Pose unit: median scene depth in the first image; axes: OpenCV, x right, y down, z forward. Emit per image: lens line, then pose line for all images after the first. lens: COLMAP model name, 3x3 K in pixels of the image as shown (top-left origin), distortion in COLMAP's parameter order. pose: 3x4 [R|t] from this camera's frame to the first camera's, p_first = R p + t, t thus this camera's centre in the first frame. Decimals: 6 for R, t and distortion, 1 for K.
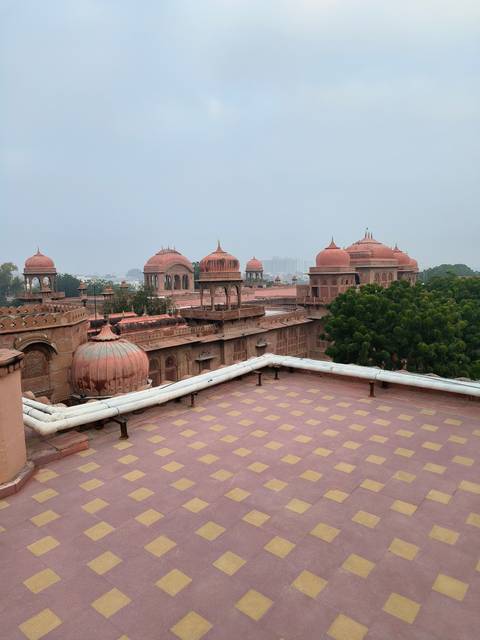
lens RADIAL K [[422.2, 0, 237.9], [0, 422.2, 319.9], [0, 0, 1]] dist [0.008134, -0.000568]
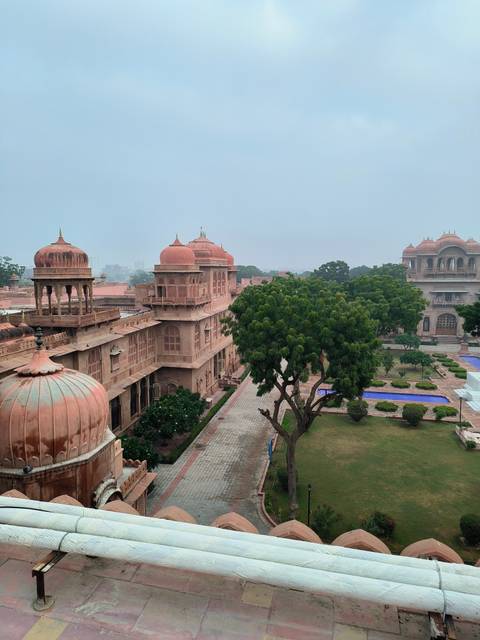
lens RADIAL K [[422.2, 0, 242.0], [0, 422.2, 319.7], [0, 0, 1]] dist [0.008134, -0.000568]
pose [[0.869221, -0.037175, 0.493023, -0.151668], [0.034793, 0.999296, 0.014008, -0.012952], [-0.493197, 0.004978, 0.869903, 0.122149]]
